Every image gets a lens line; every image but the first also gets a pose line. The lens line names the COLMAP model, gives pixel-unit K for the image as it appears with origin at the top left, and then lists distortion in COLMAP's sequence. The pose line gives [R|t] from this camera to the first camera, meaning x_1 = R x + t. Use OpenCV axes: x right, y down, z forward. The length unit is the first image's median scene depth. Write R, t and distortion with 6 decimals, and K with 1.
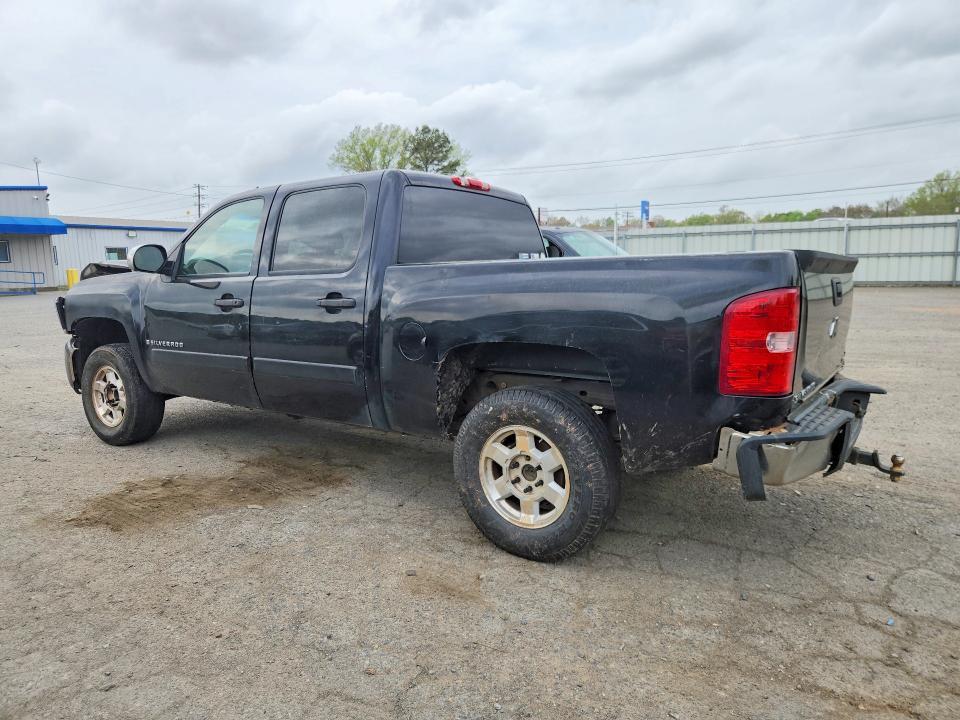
lens RADIAL K [[729.2, 0, 478.1], [0, 729.2, 374.3], [0, 0, 1]] dist [0.009617, 0.002344]
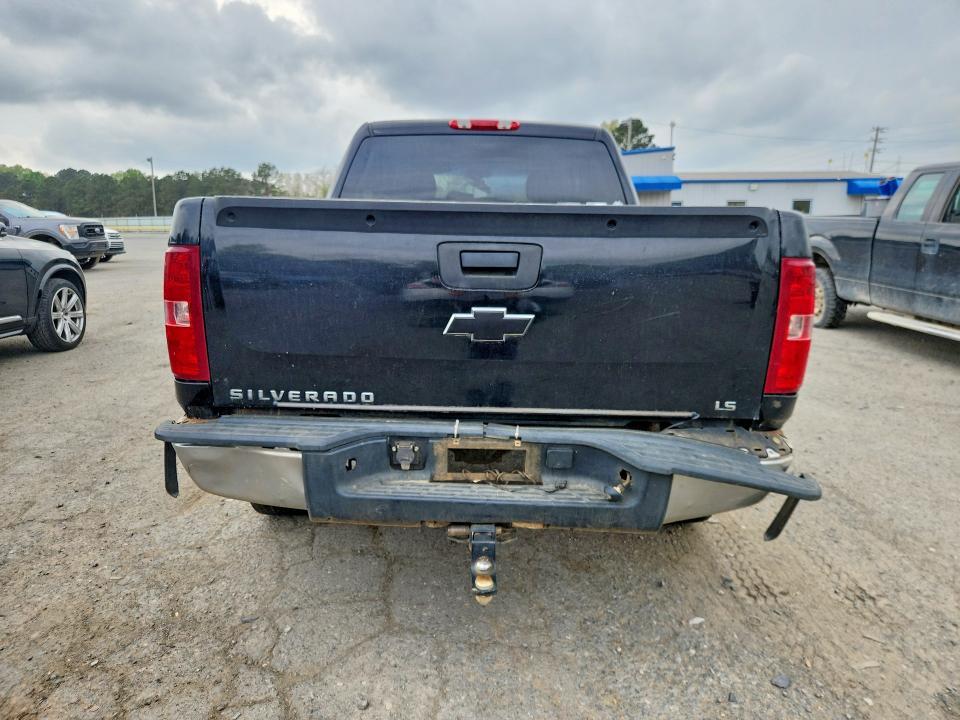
lens RADIAL K [[729.2, 0, 478.1], [0, 729.2, 374.3], [0, 0, 1]] dist [0.009617, 0.002344]
pose [[0.488975, 0.185503, -0.852345, 0.978866], [-0.132741, 0.981570, 0.137476, -0.100467], [0.862139, 0.045918, 0.504587, 0.675350]]
